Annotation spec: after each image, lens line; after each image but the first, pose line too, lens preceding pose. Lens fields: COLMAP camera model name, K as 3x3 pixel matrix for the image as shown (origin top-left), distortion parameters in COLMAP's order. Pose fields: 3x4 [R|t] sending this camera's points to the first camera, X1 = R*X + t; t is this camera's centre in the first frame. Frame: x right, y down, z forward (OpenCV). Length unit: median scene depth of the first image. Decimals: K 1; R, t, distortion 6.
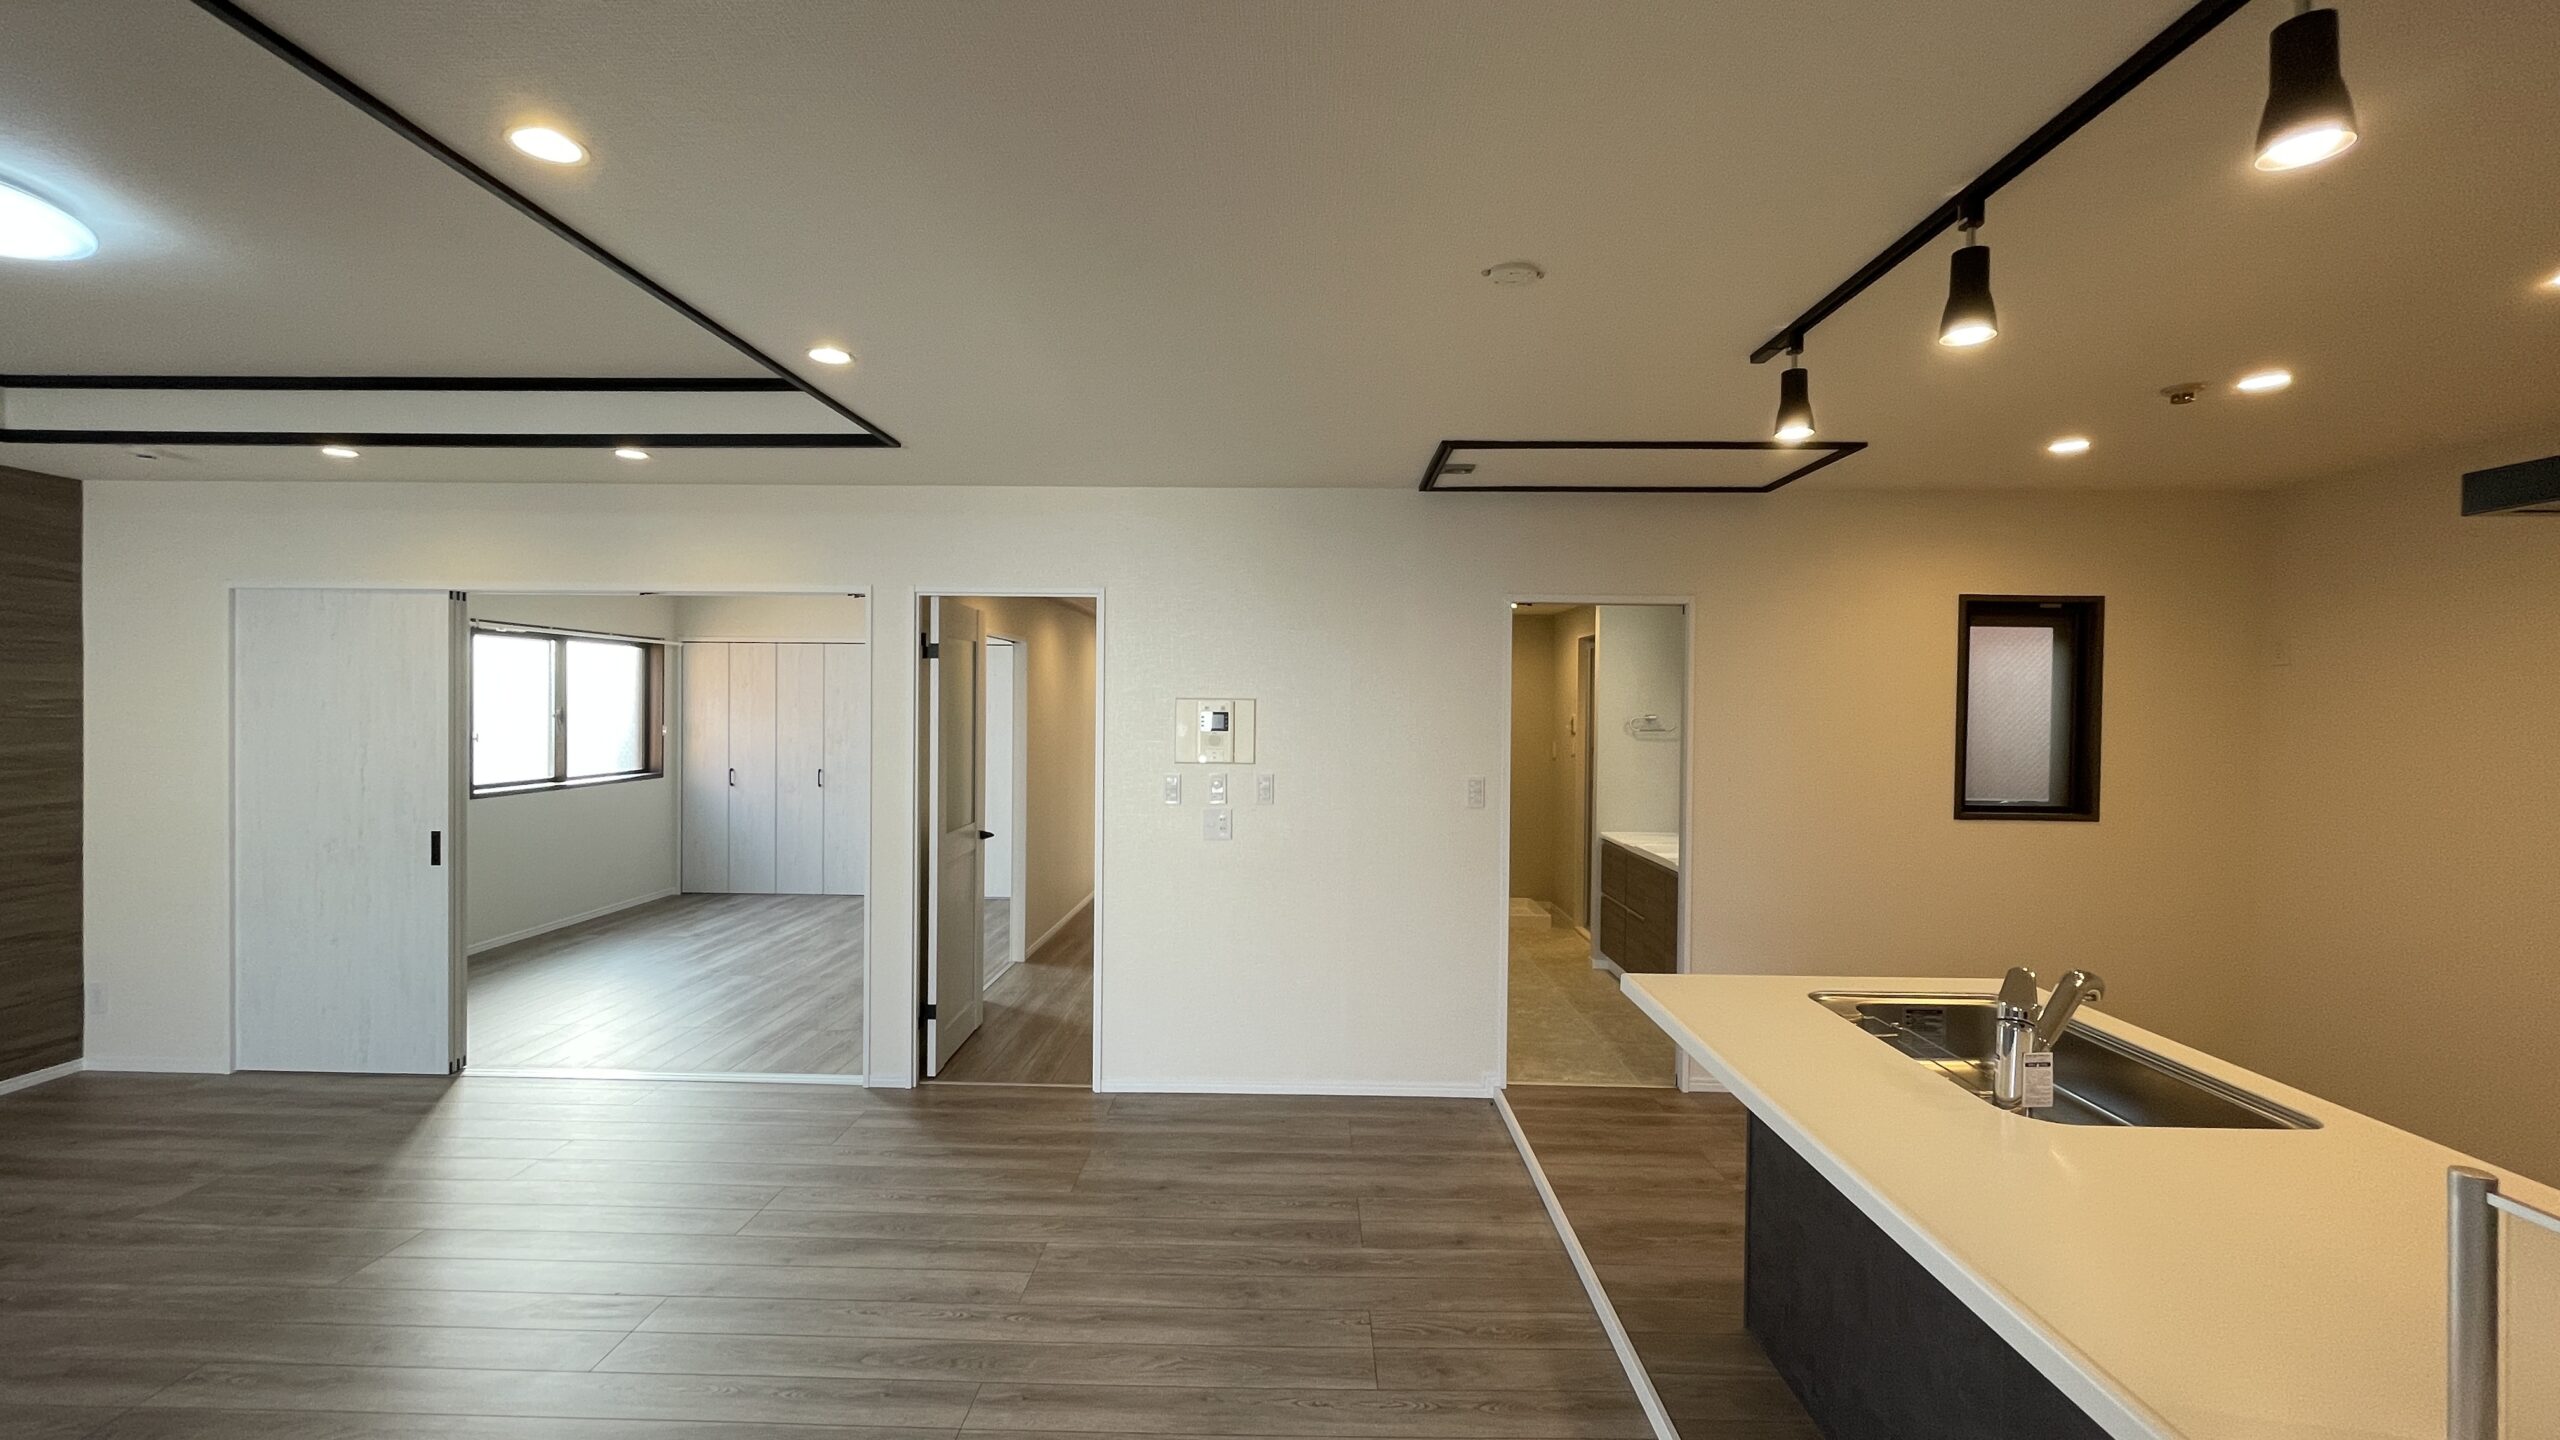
lens RADIAL K [[1042.7, 0, 1281.0], [0, 1042.7, 723.3], [0, 0, 1]] dist [-0.003757, -0.000272]
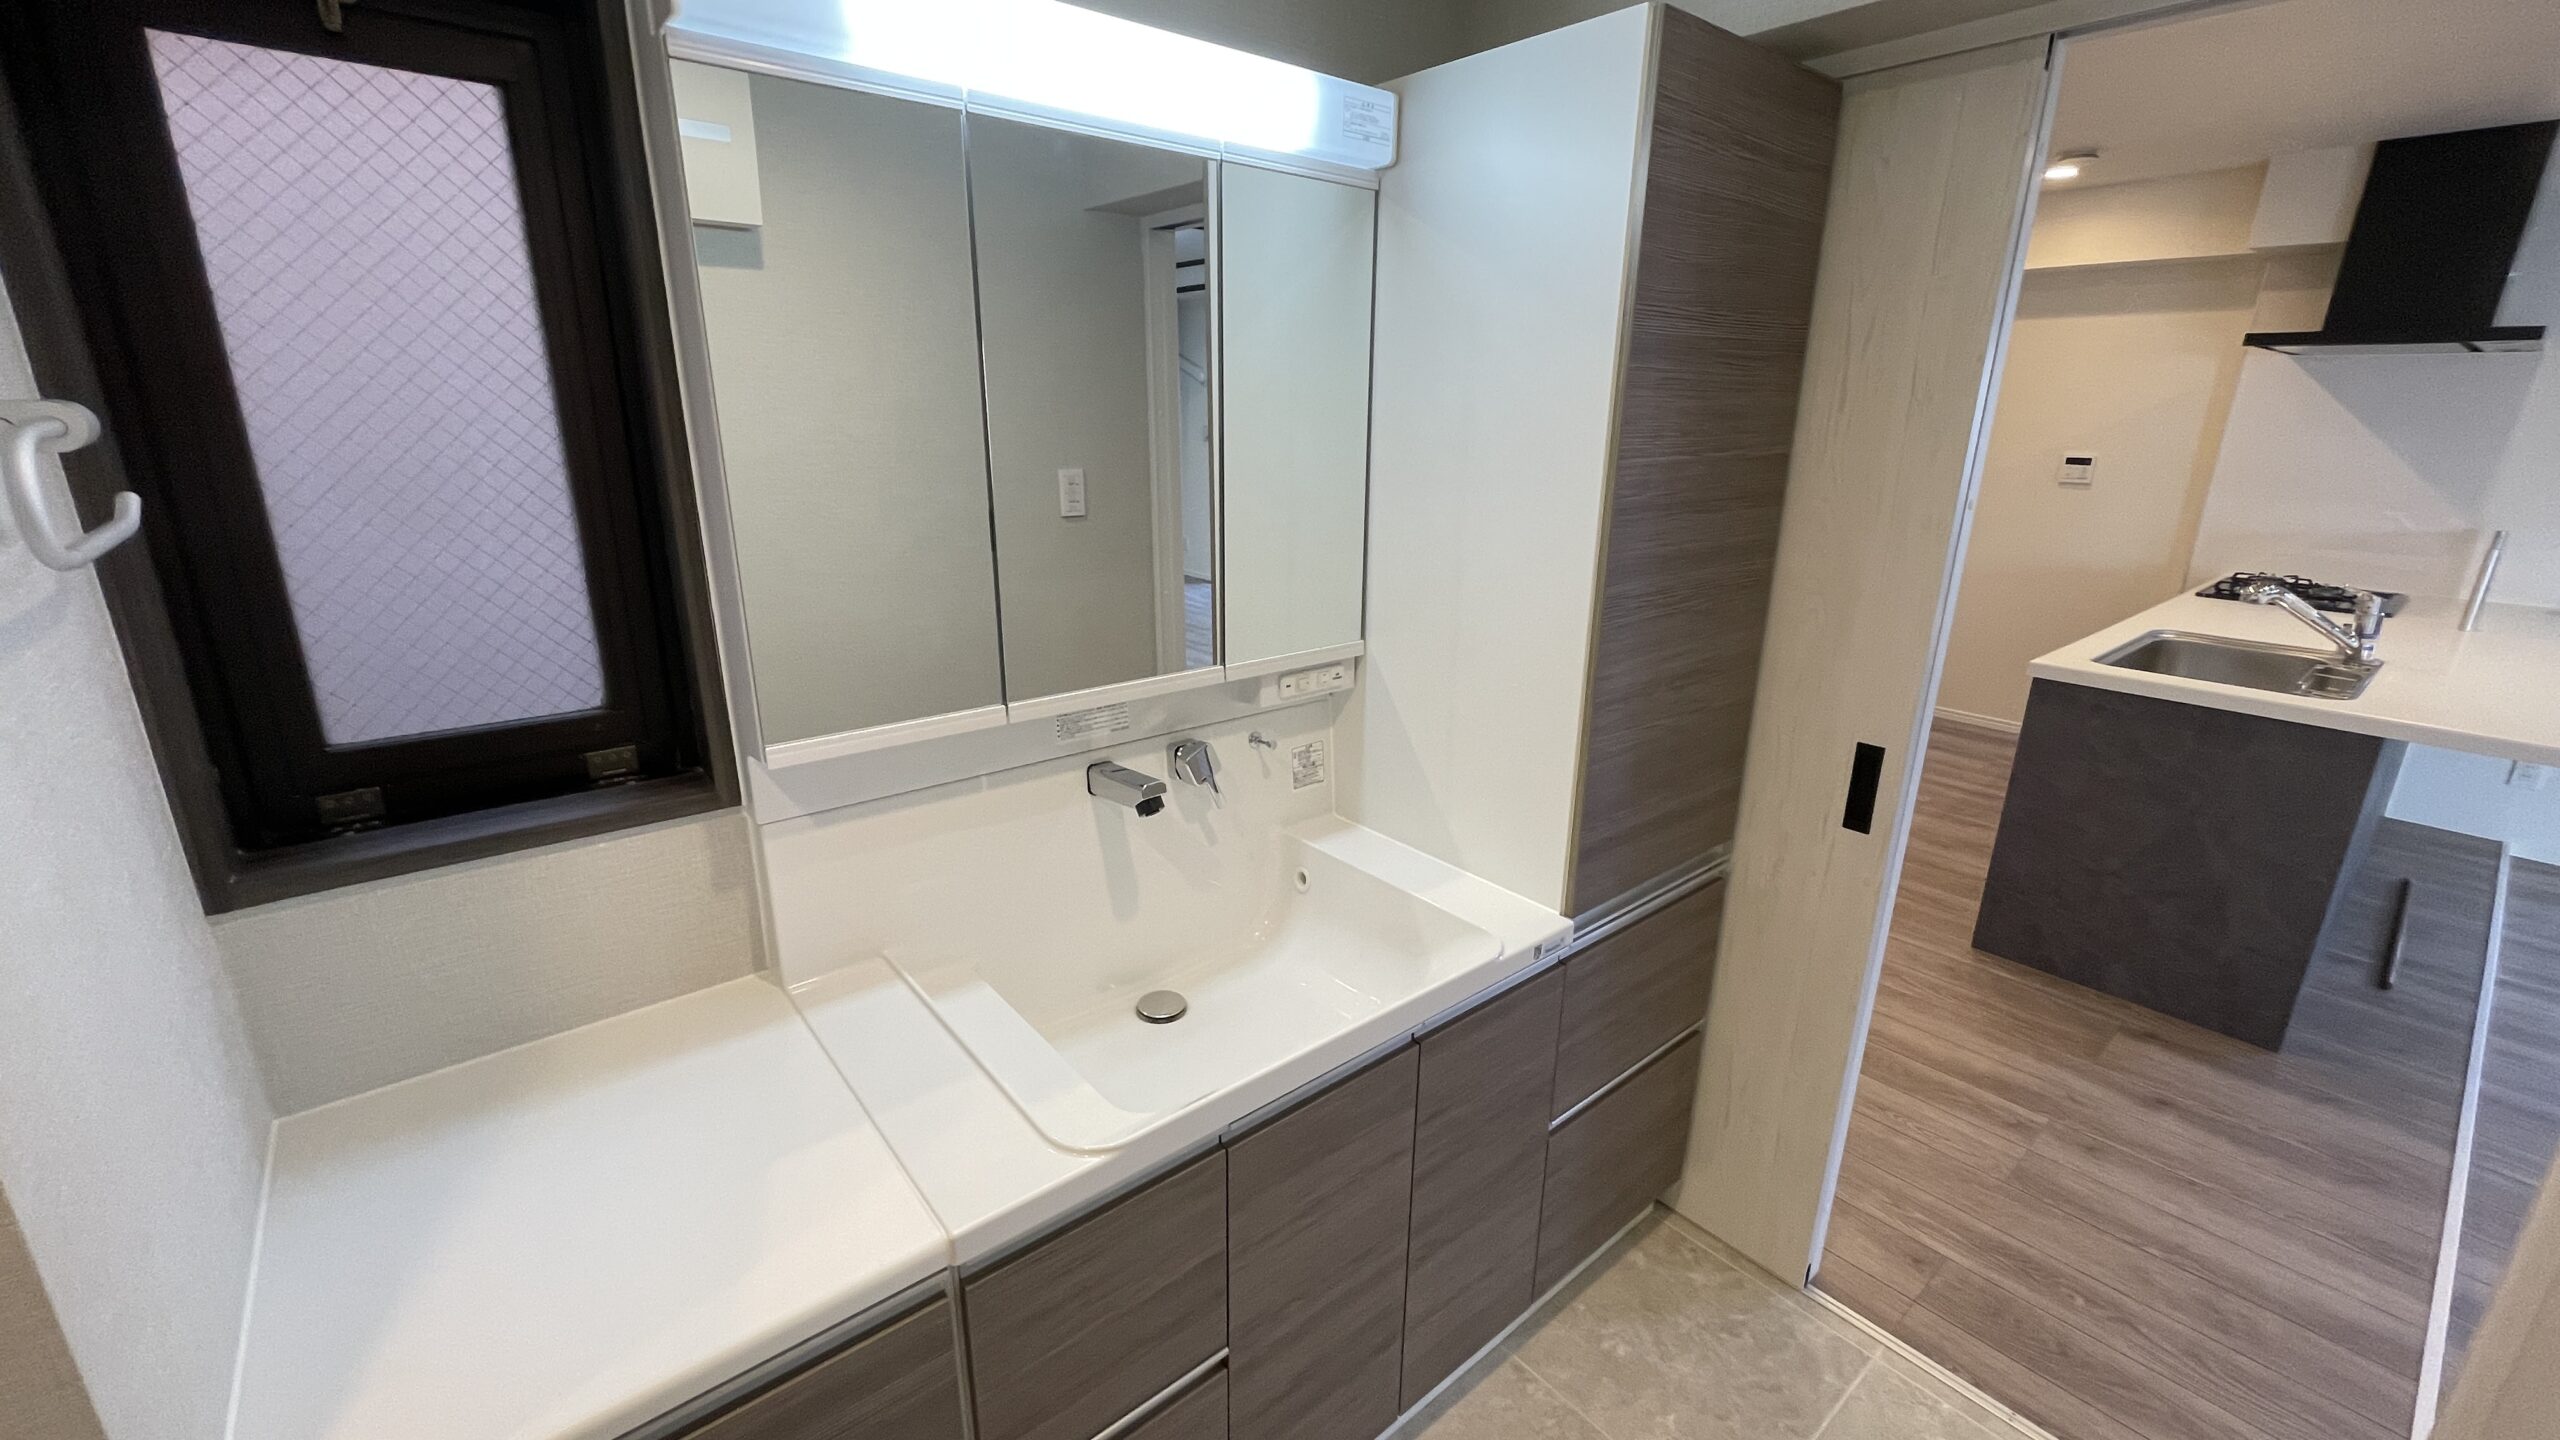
lens RADIAL K [[1042.7, 0, 1283.2], [0, 1042.7, 715.4], [0, 0, 1]] dist [-0.003757, -0.000272]
pose [[-0.662228, -0.227726, 0.713859, 0.327269], [-0.007470, 0.954658, 0.297612, -0.006754], [-0.749265, 0.191755, -0.633902, 1.693532]]
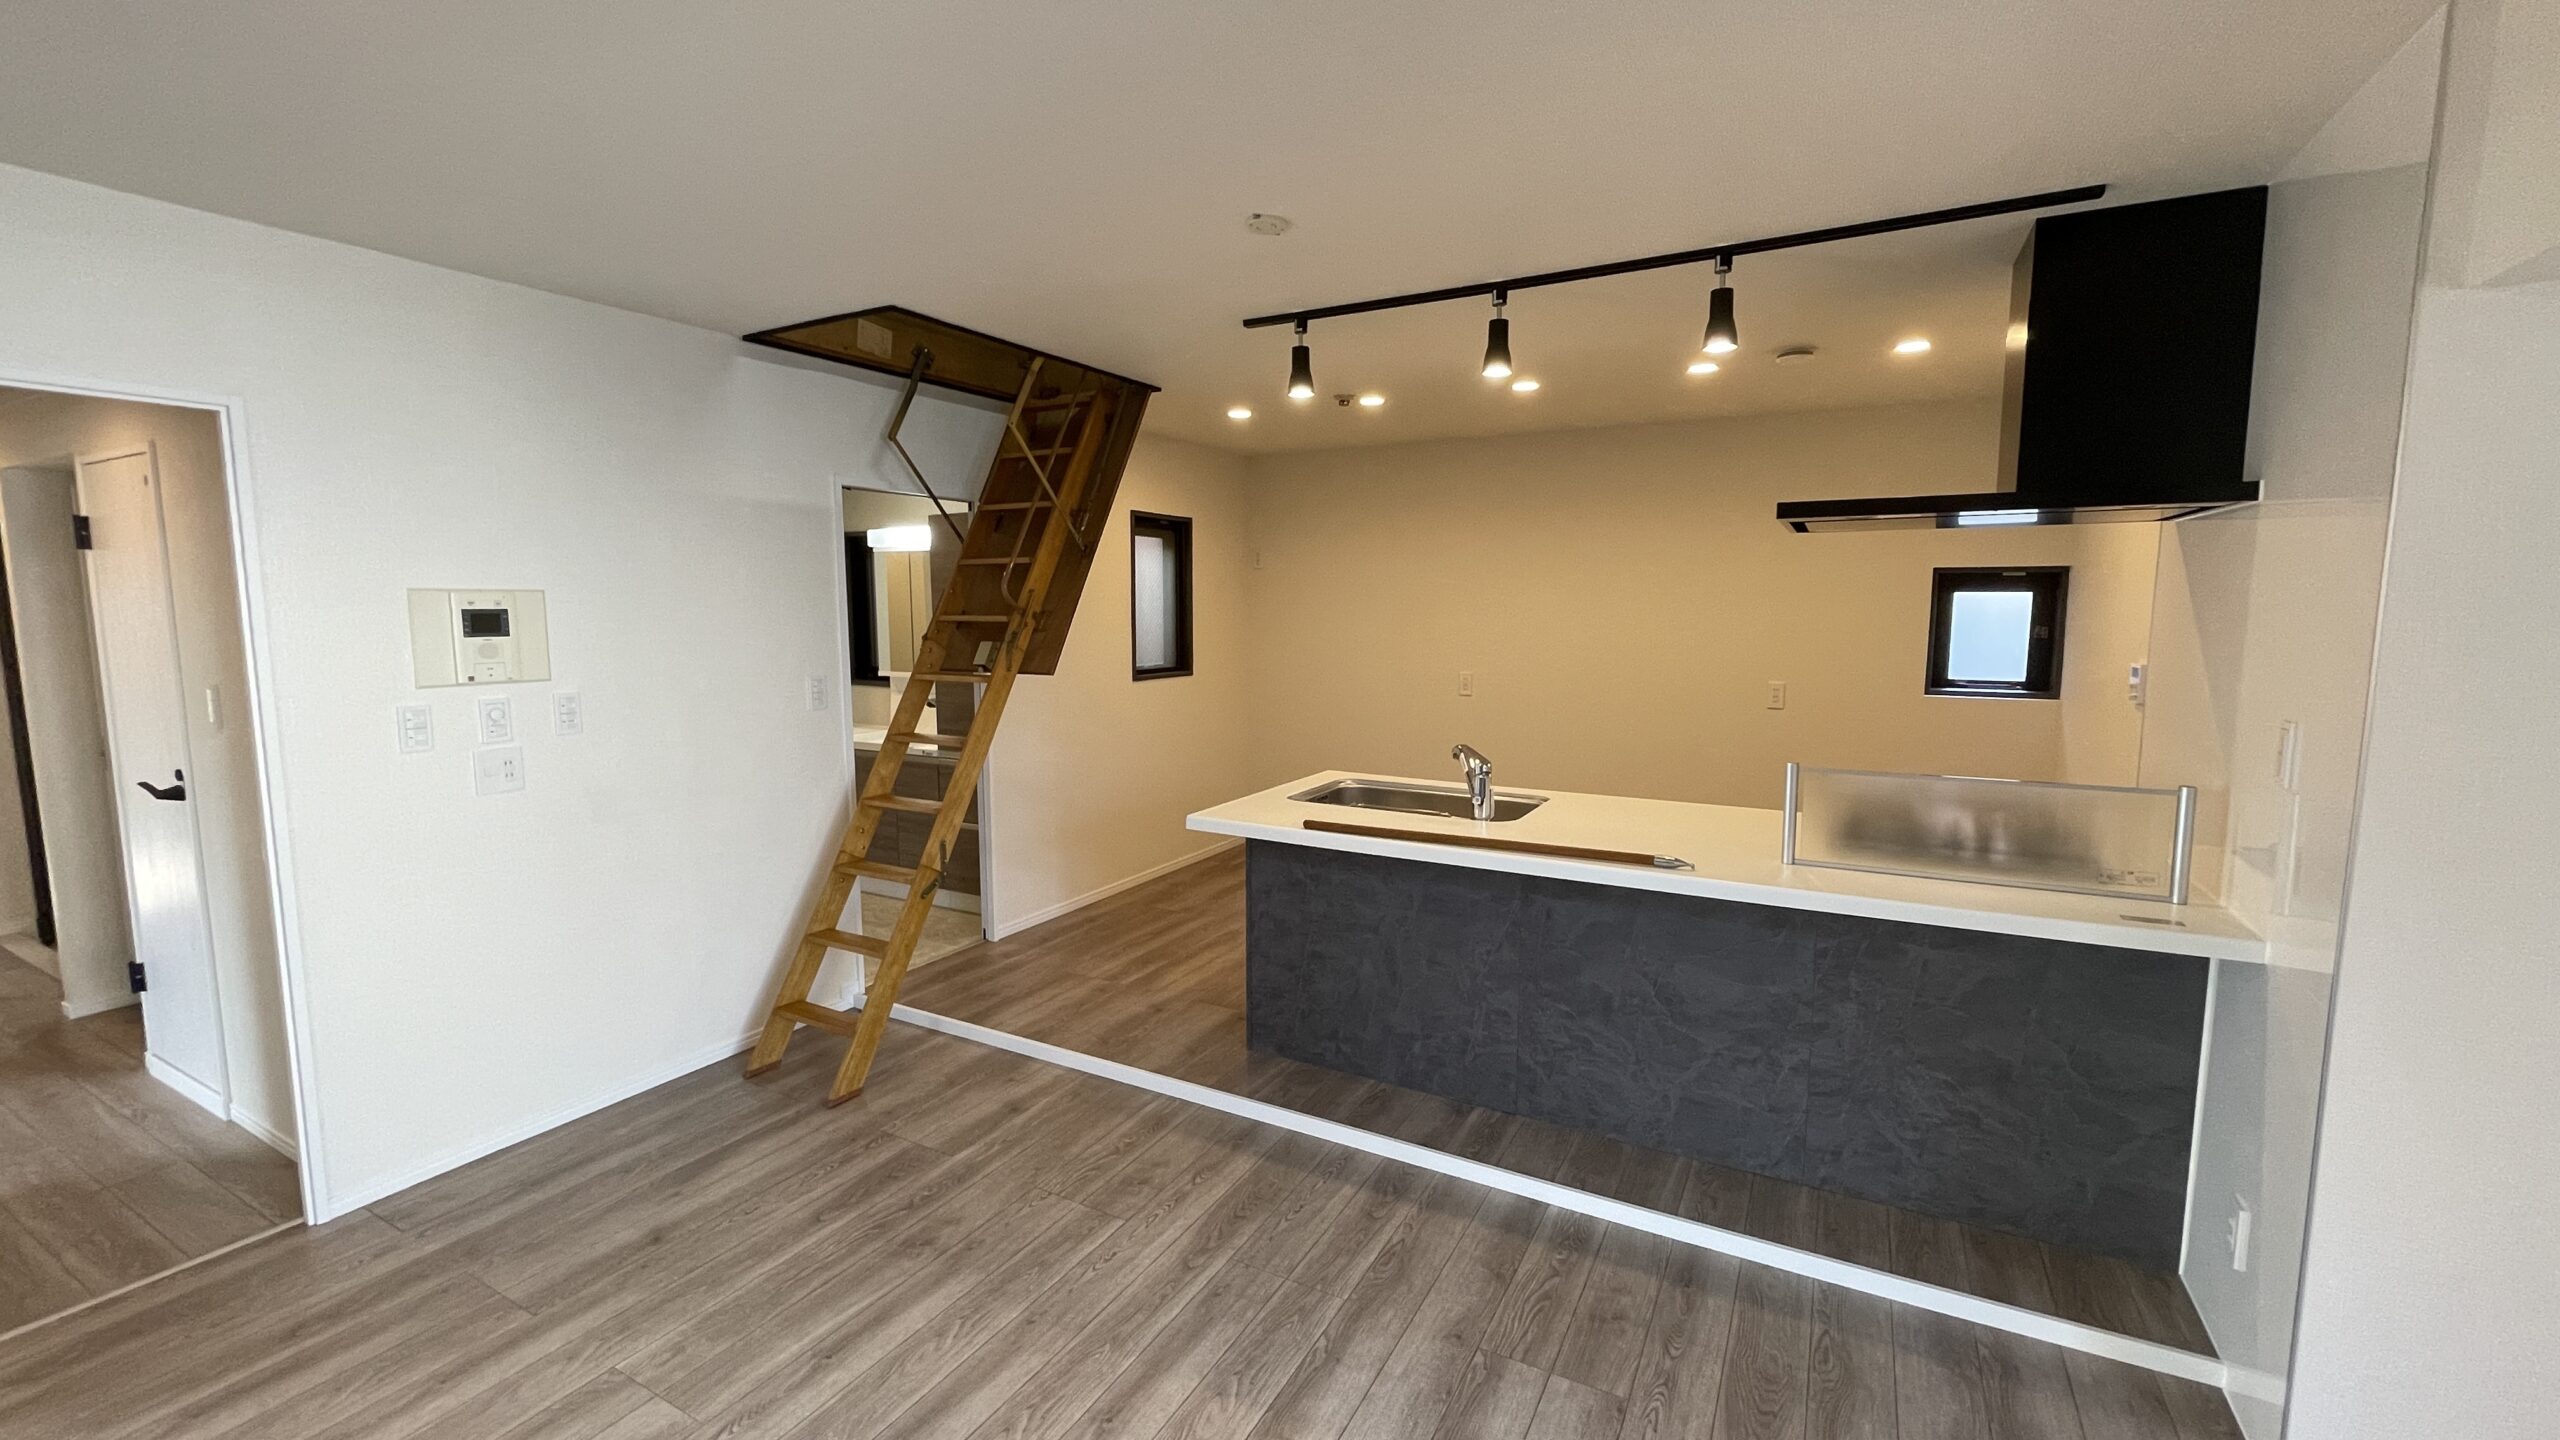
lens RADIAL K [[1042.7, 0, 1276.0], [0, 1042.7, 723.4], [0, 0, 1]] dist [-0.003757, -0.000272]
pose [[0.459019, -0.111252, 0.881433, -0.527879], [0.022998, 0.993284, 0.113393, -0.001965], [-0.888129, -0.031779, 0.458495, 0.263930]]
